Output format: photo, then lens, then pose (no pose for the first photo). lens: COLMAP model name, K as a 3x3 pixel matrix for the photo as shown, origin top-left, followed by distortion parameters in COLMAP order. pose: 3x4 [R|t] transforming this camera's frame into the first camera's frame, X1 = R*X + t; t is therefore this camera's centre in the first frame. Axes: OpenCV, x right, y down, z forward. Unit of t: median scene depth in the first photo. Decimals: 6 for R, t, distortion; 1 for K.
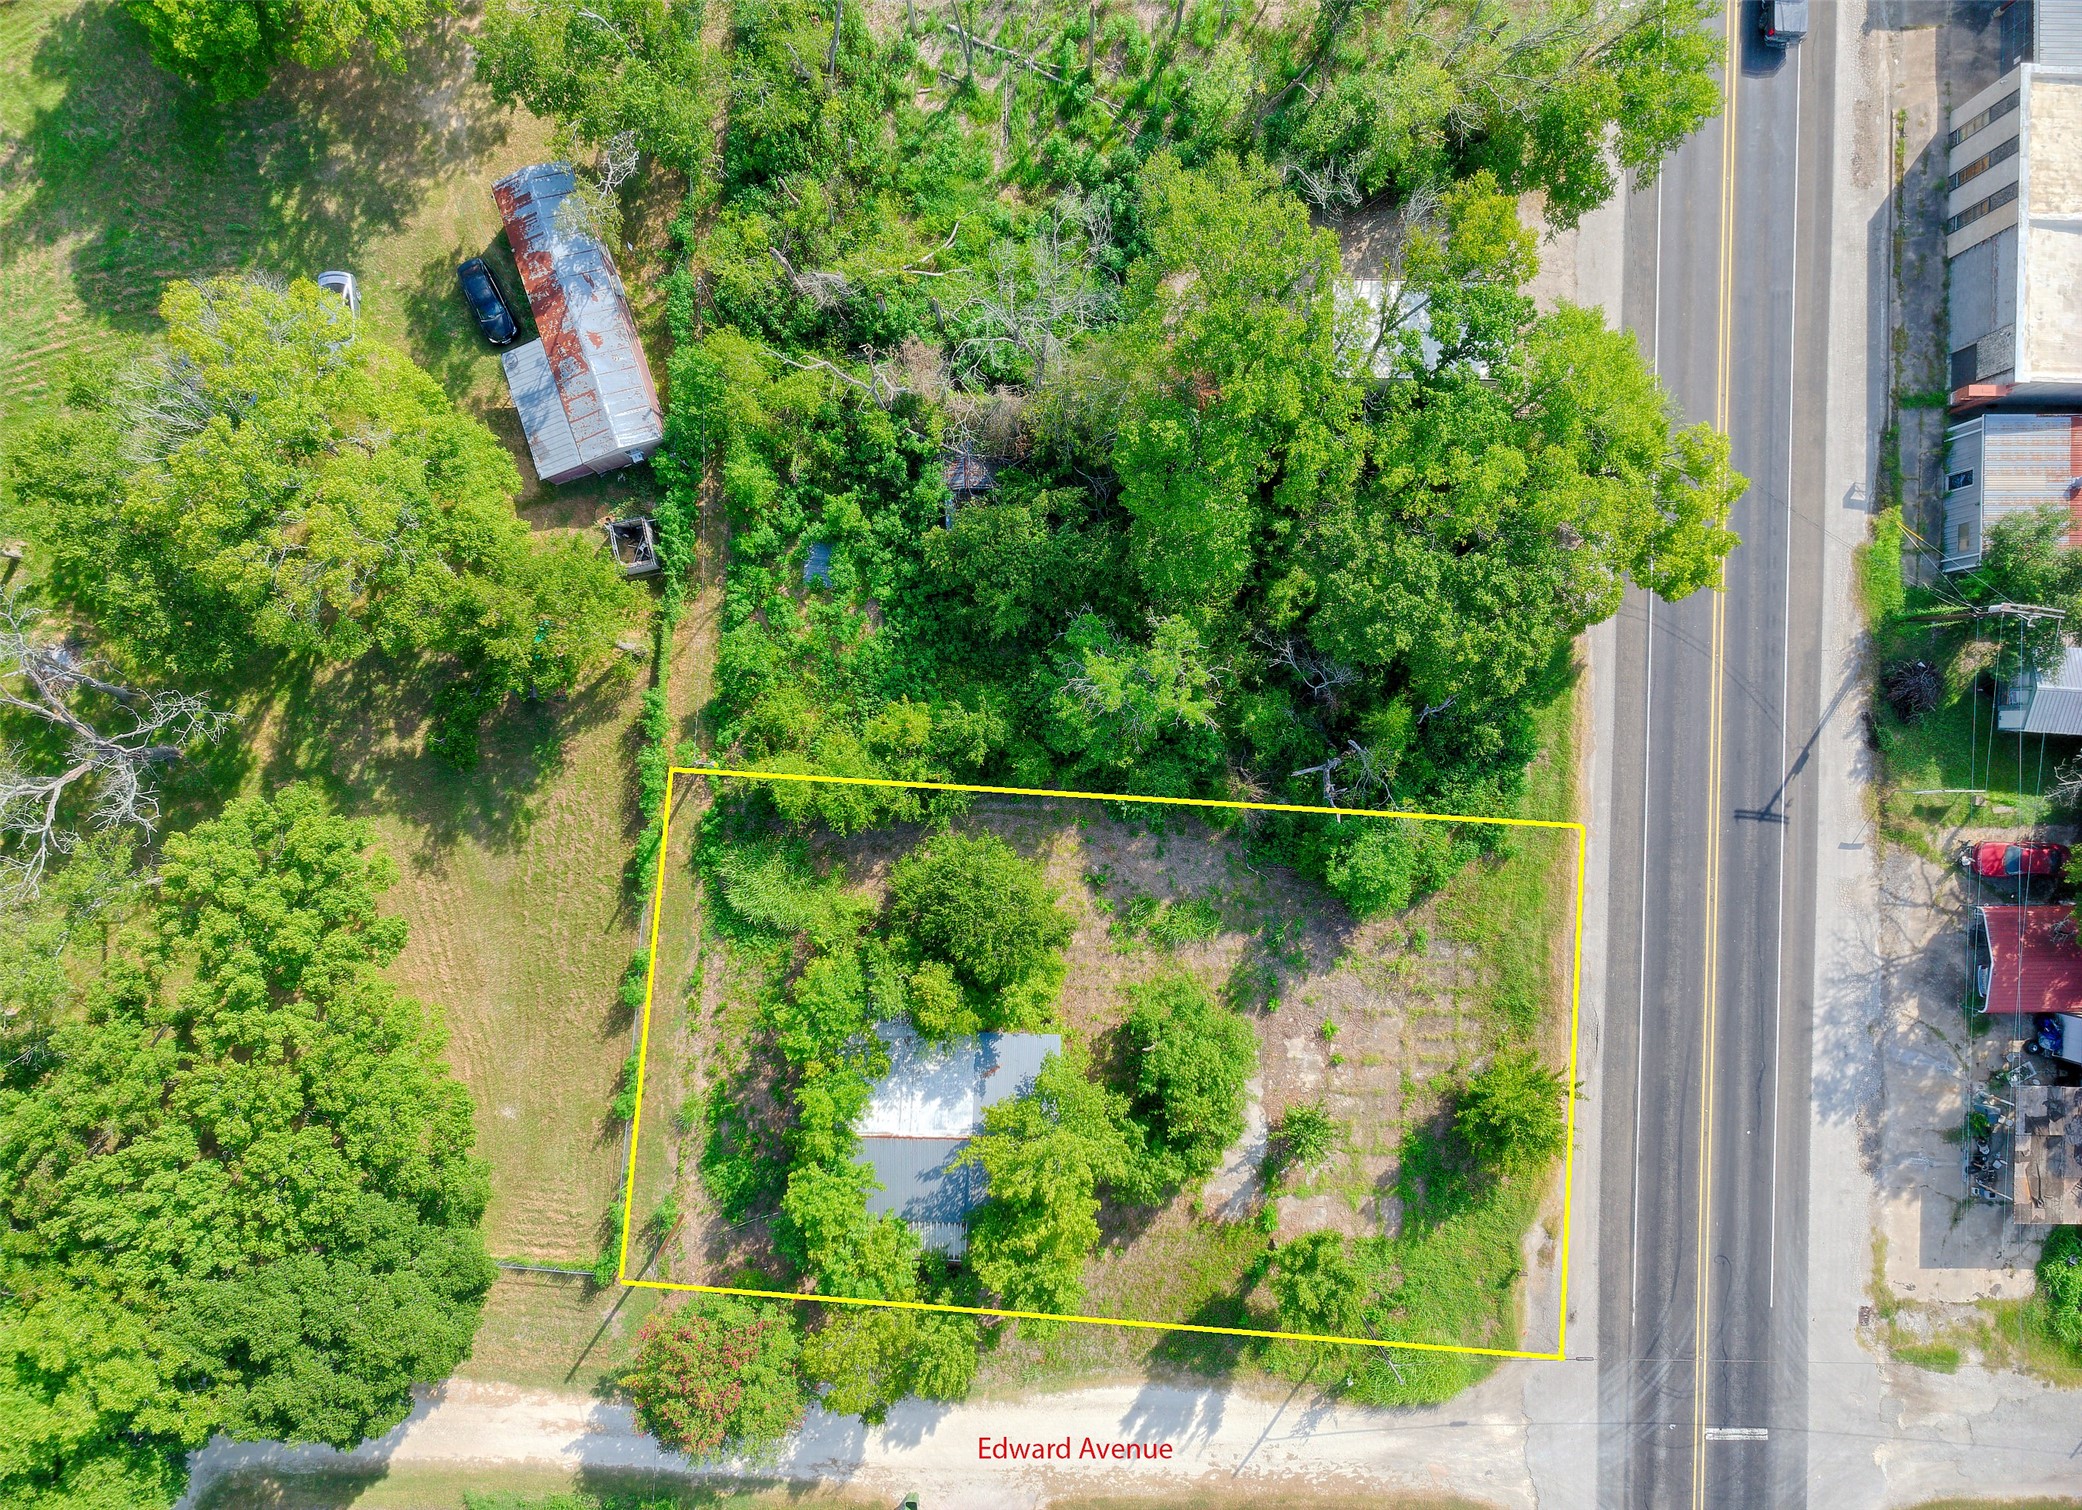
lens RADIAL K [[1366.5, 0, 1037.8], [0, 1366.5, 753.6], [0, 0, 1]] dist [-0.003558, 0.001979]
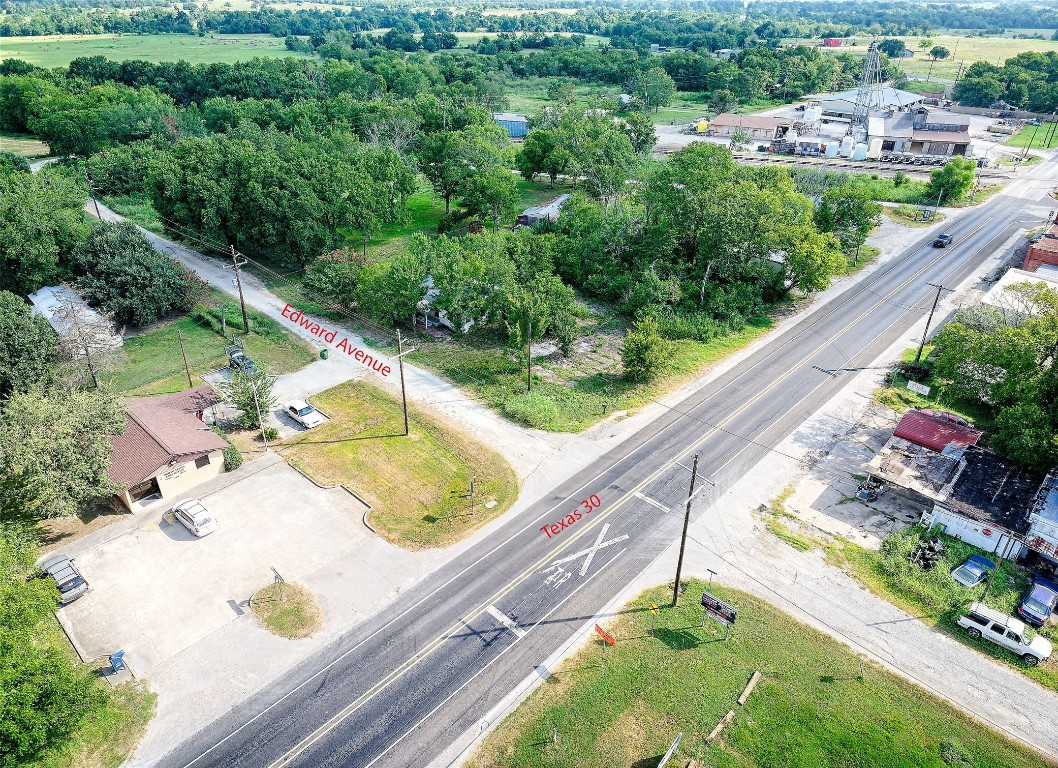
lens RADIAL K [[694.4, 0, 529.4], [0, 694.4, 384.4], [0, 0, 1]] dist [-0.003558, 0.001979]
pose [[0.742995, 0.325048, -0.585066, 0.839440], [-0.669285, 0.366135, -0.646532, 1.075822], [0.004060, 0.871945, 0.489586, 0.481096]]
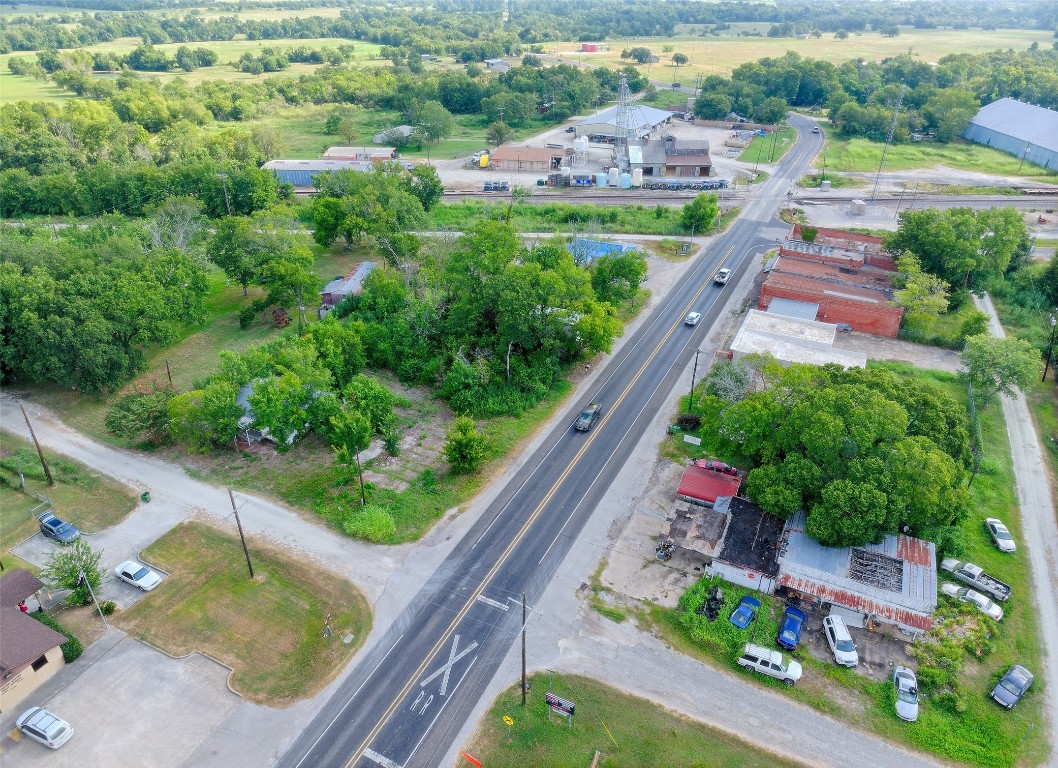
lens RADIAL K [[694.4, 0, 527.5], [0, 694.4, 384.1], [0, 0, 1]] dist [-0.003558, 0.001979]
pose [[0.904931, 0.205733, -0.372524, 0.842975], [-0.425454, 0.456856, -0.781199, 1.075832], [0.009471, 0.865423, 0.500953, 0.281624]]
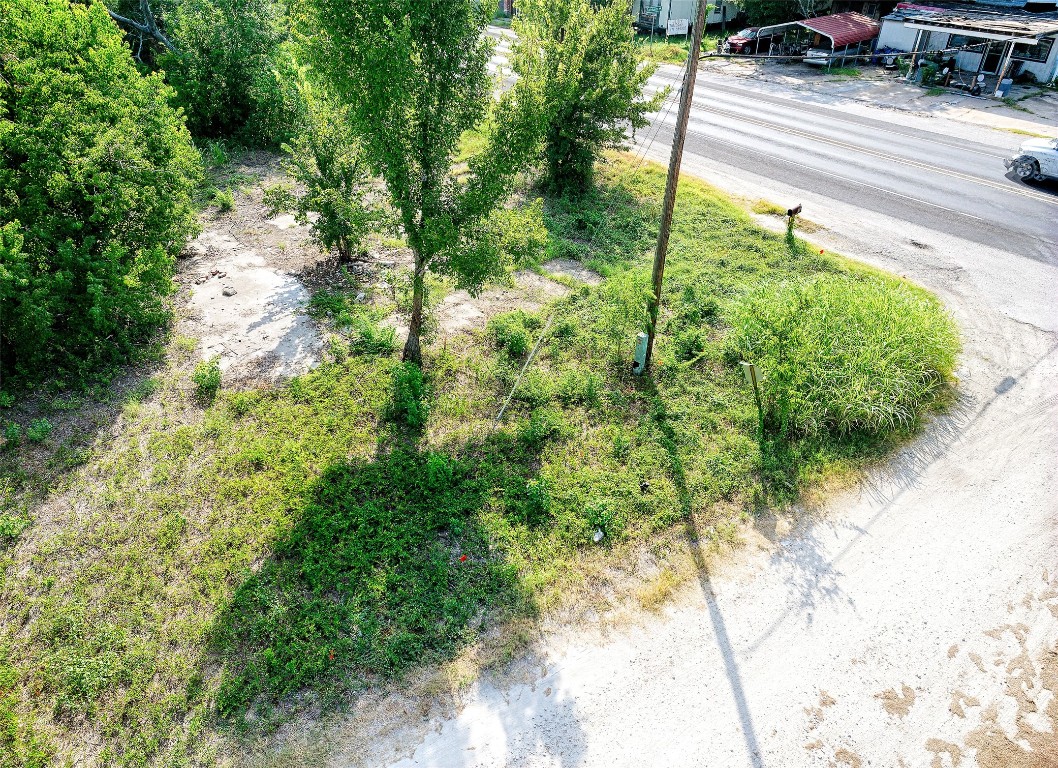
lens RADIAL K [[694.4, 0, 526.4], [0, 694.4, 380.3], [0, 0, 1]] dist [-0.003558, 0.001979]
pose [[0.788652, -0.358066, 0.499816, 0.088143], [0.614827, 0.454039, -0.644854, 0.531757], [0.003964, 0.815866, 0.578228, 0.879622]]
